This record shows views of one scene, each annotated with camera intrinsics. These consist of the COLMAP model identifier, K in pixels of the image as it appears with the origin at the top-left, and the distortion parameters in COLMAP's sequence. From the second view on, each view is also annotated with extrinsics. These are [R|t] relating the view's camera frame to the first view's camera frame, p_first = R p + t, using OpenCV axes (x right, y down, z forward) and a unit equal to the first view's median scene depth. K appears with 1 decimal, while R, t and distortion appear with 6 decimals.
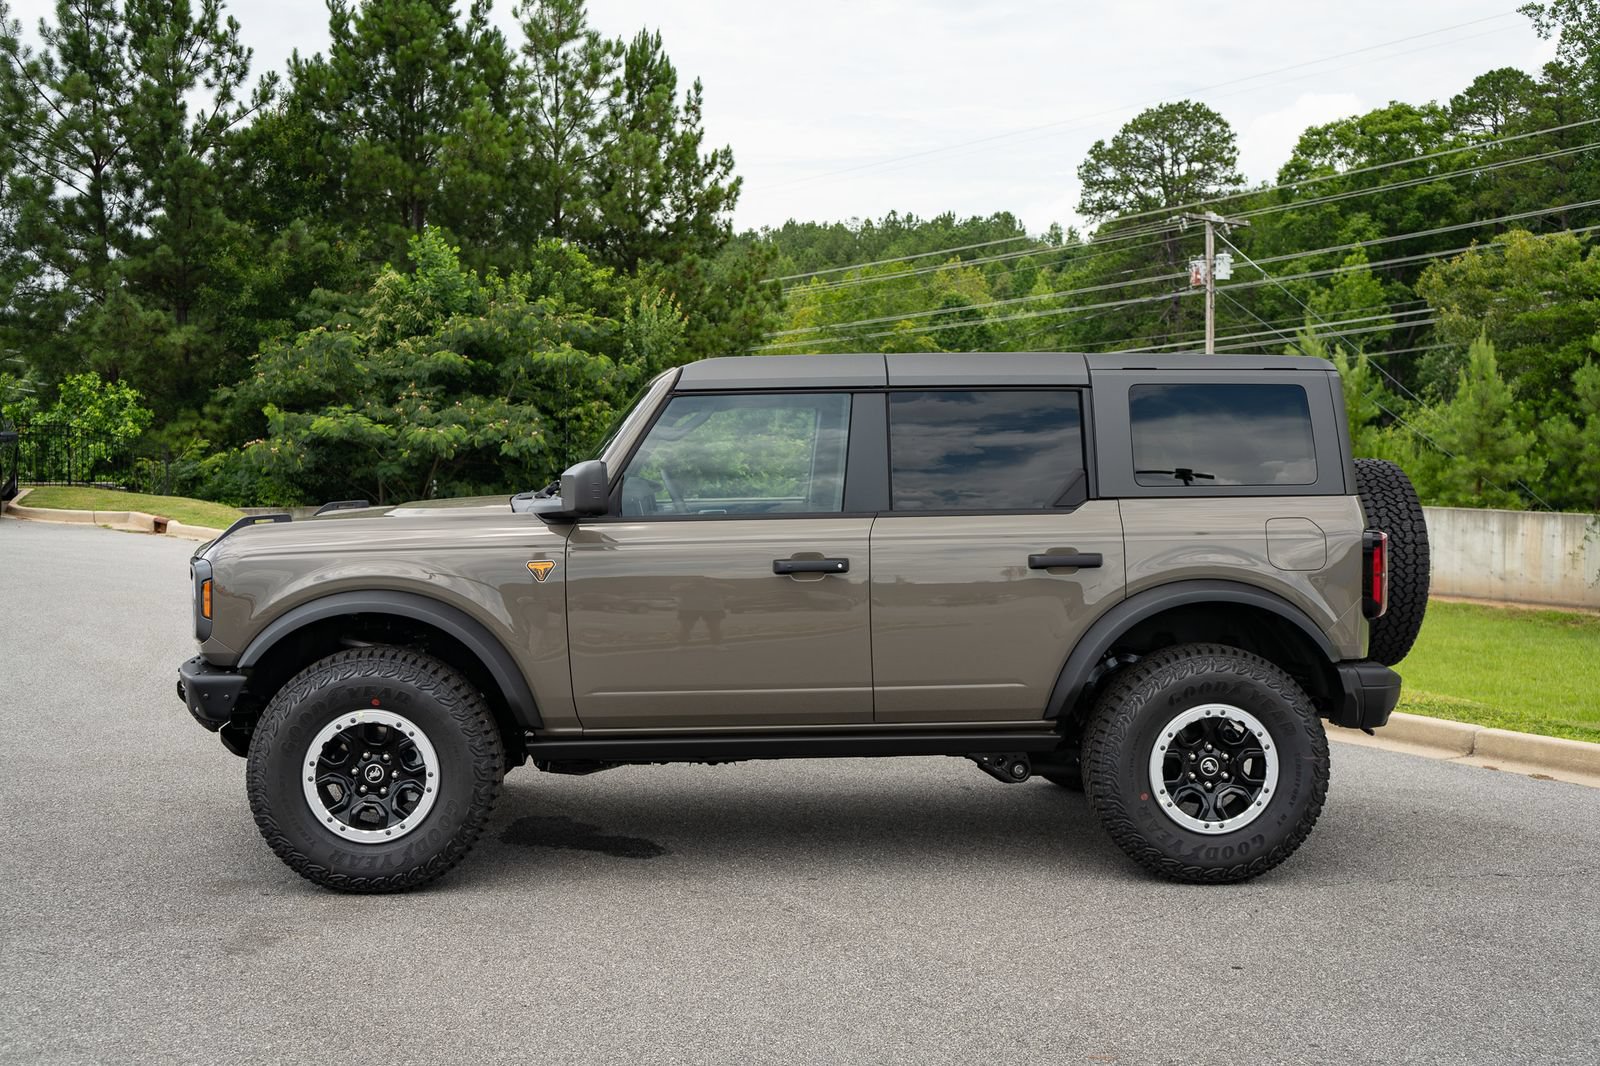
lens RADIAL K [[1712.9, 0, 817.8], [0, 1712.9, 516.6], [0, 0, 1]] dist [0.010443, 0.000000]
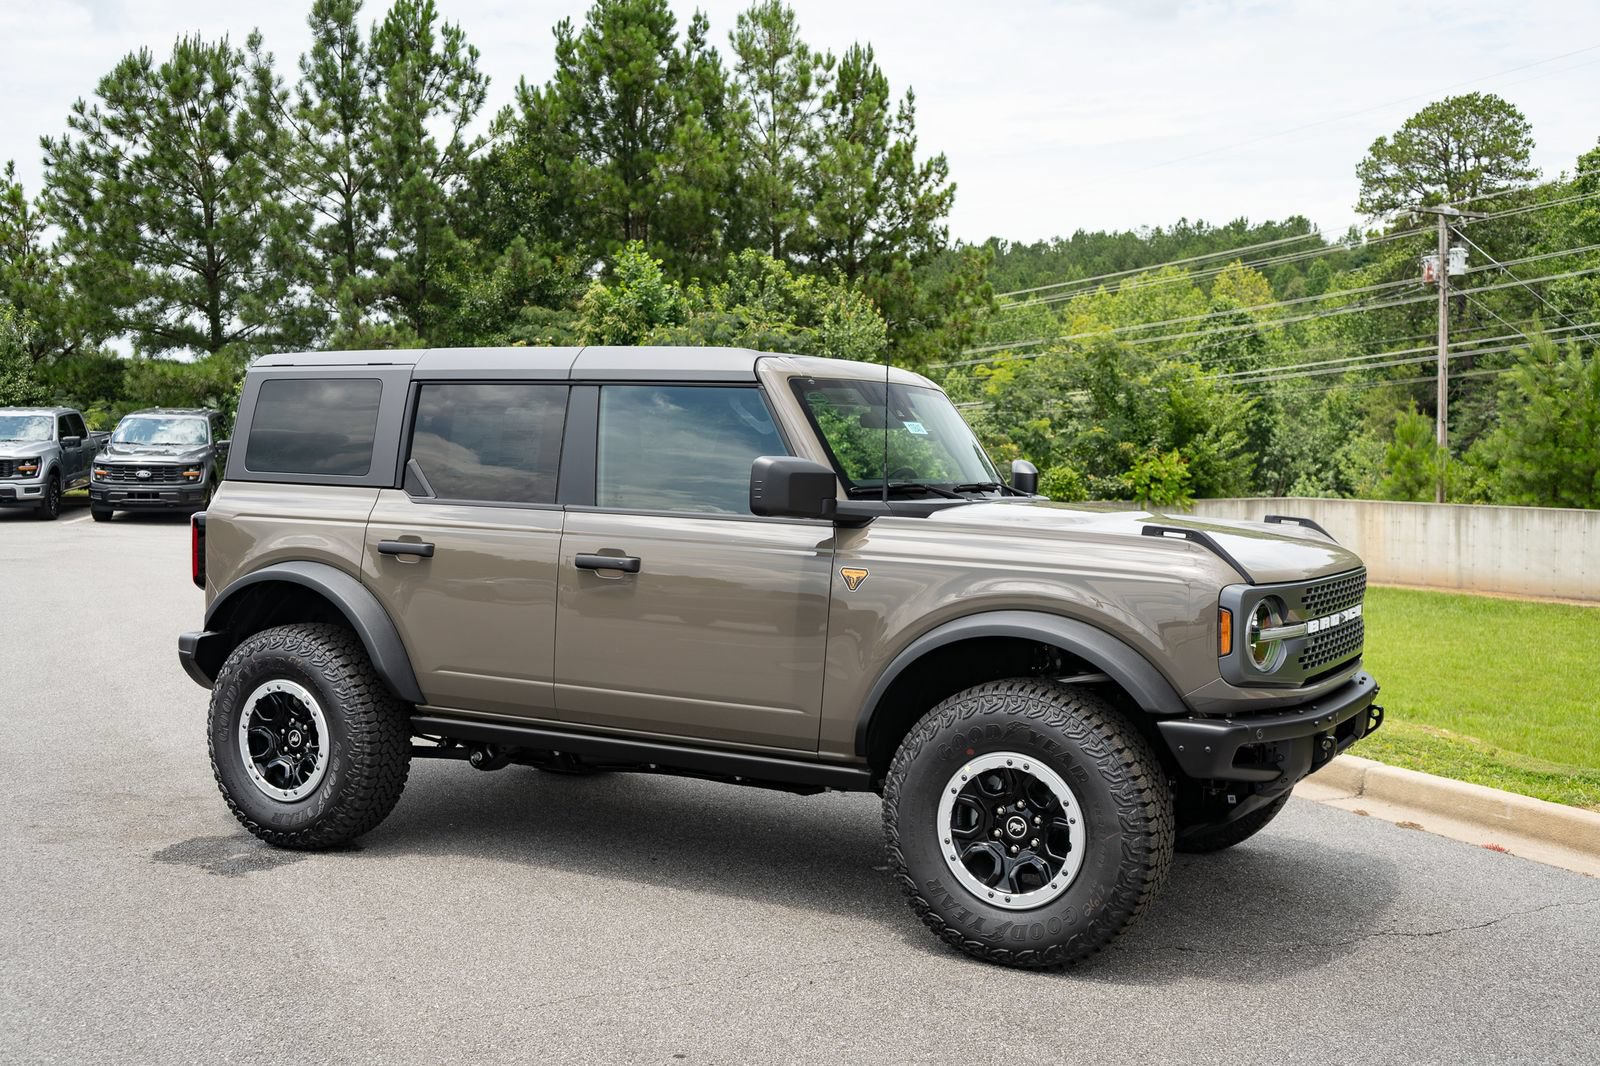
lens RADIAL K [[1663.0, 0, 805.2], [0, 1663.0, 527.4], [0, 0, 1]] dist [0.009542, 0.000000]
pose [[0.983289, 0.004662, -0.181989, 0.053248], [-0.004065, 0.999985, 0.003652, 0.000222], [0.182003, -0.002851, 0.983294, 0.025042]]
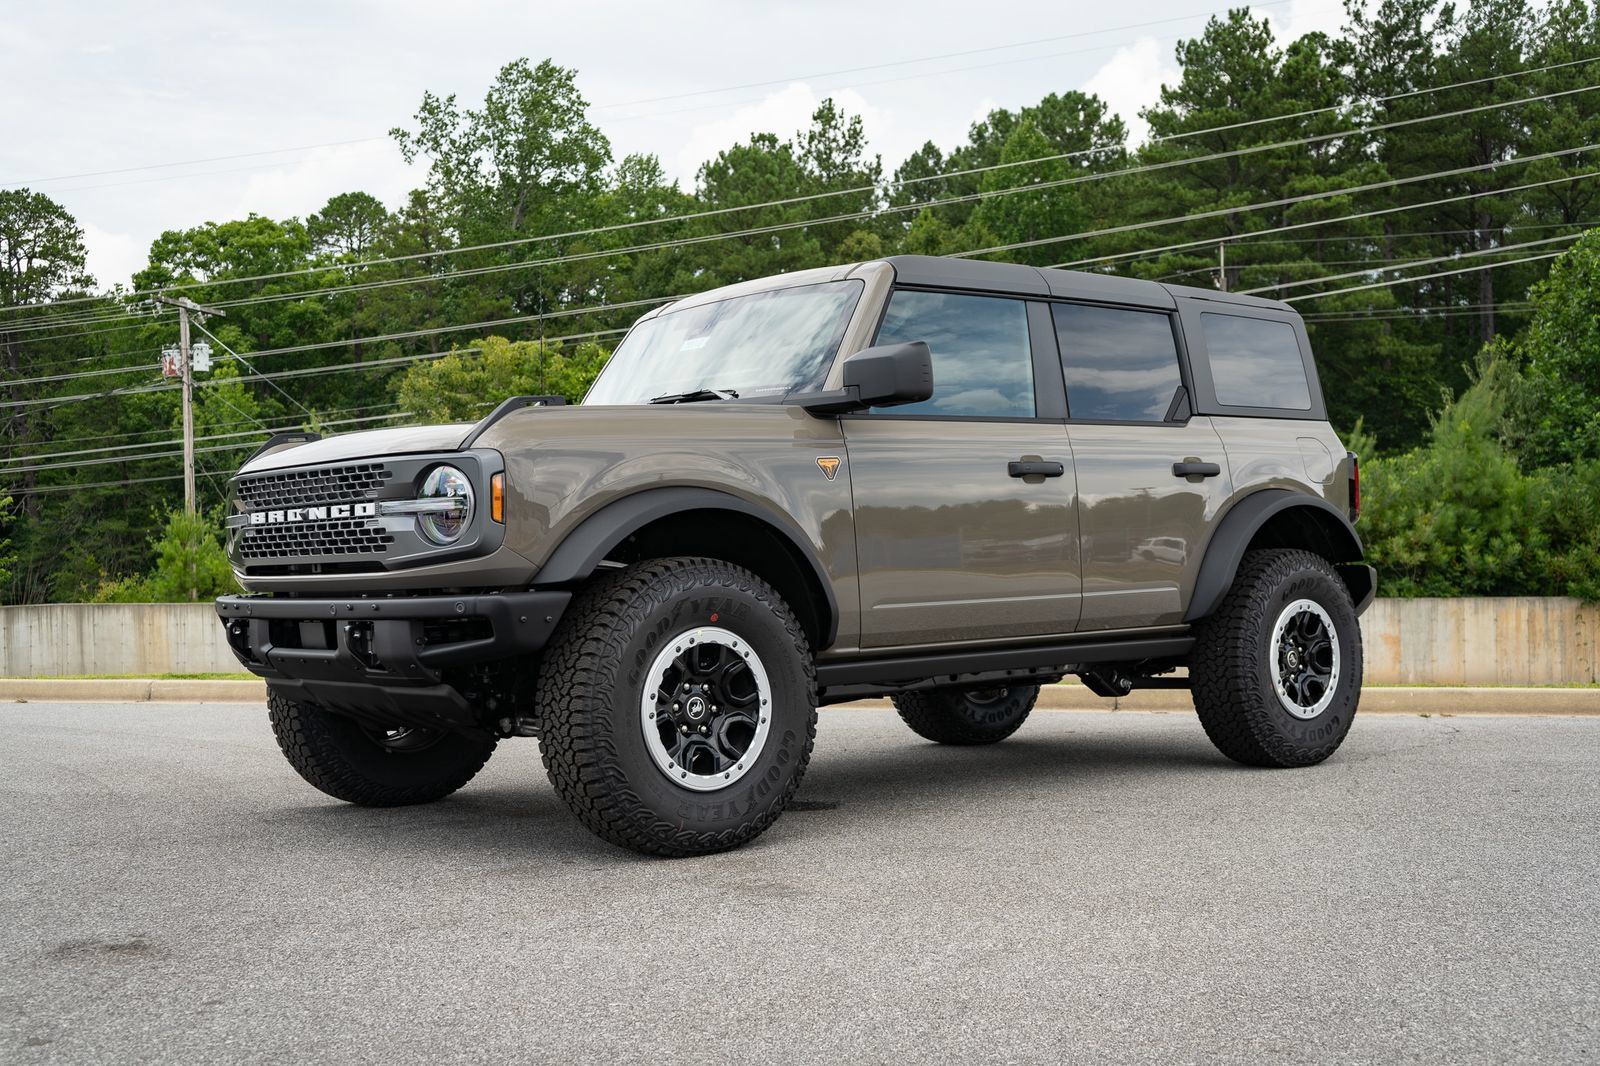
lens RADIAL K [[1803.9, 0, 808.1], [0, 1803.9, 530.0], [0, 0, 1]] dist [0.025955, 0.000000]
pose [[0.798028, -0.007548, 0.602573, -0.101508], [0.048858, 0.997440, -0.052211, 0.015457], [-0.600636, 0.071107, 0.796354, 0.037041]]
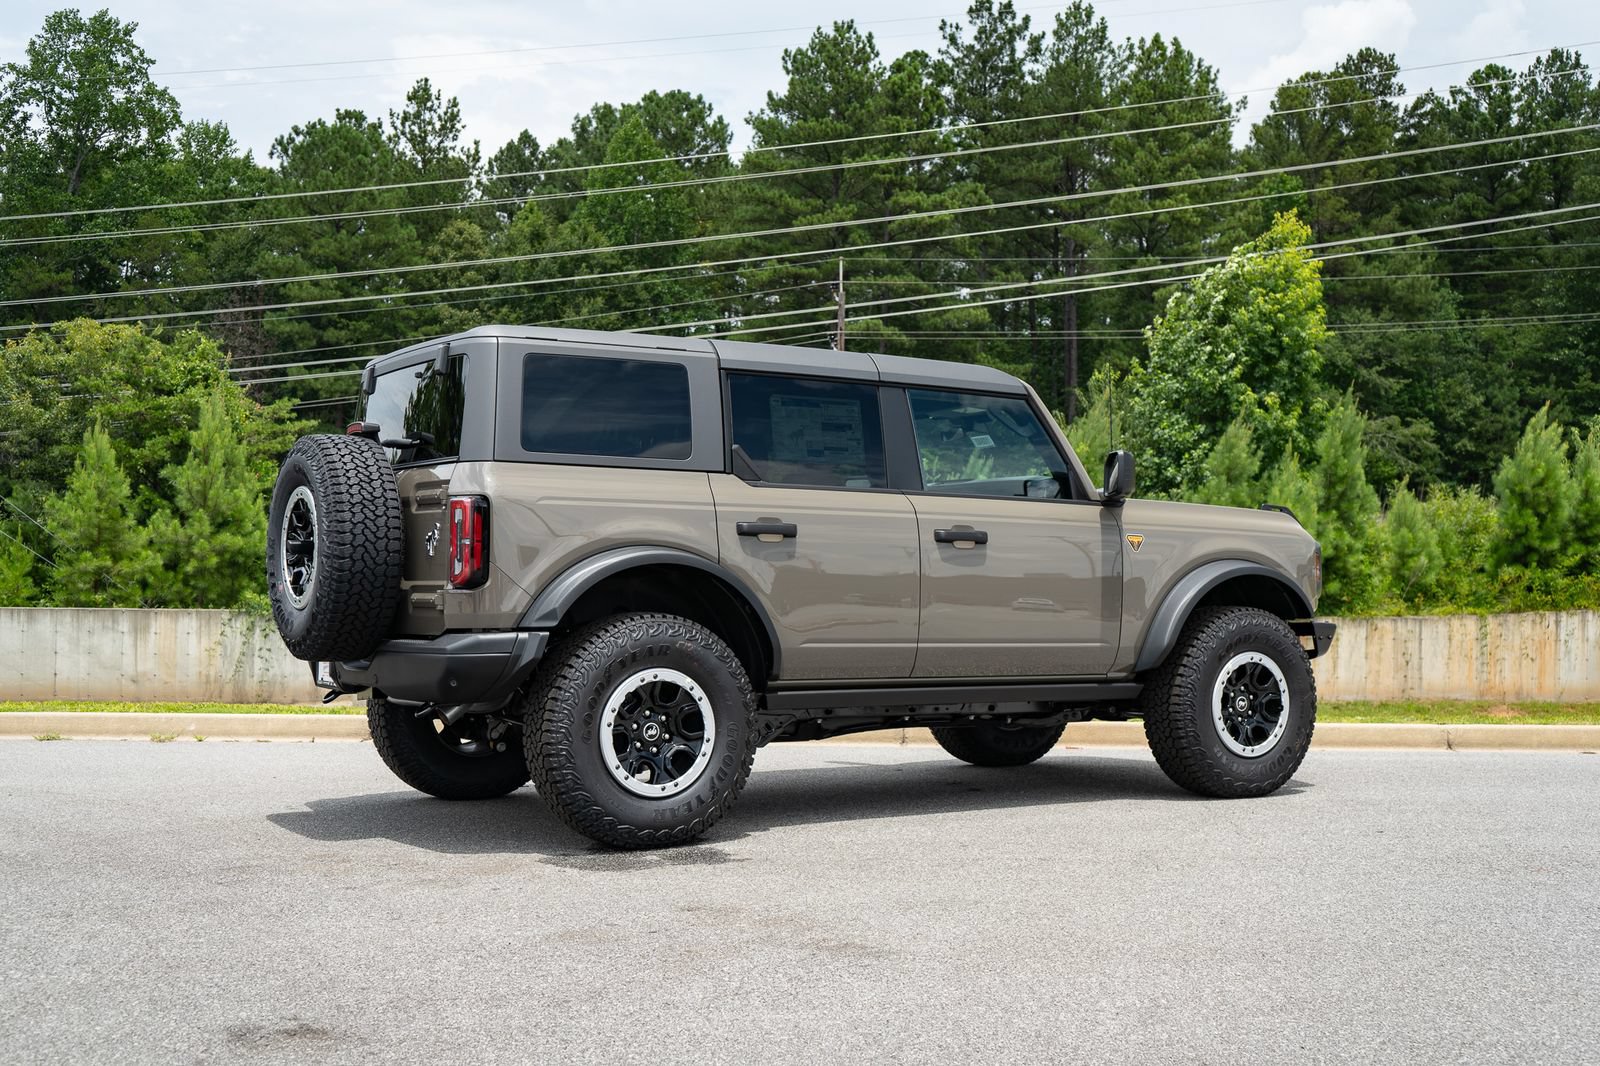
lens RADIAL K [[1856.4, 0, 788.6], [0, 1856.4, 530.8], [0, 0, 1]] dist [0.019733, 0.000000]
pose [[0.647382, 0.007927, 0.762125, -0.130493], [0.038315, 0.998343, -0.042930, 0.009904], [-0.761202, 0.056993, 0.646005, 0.050972]]
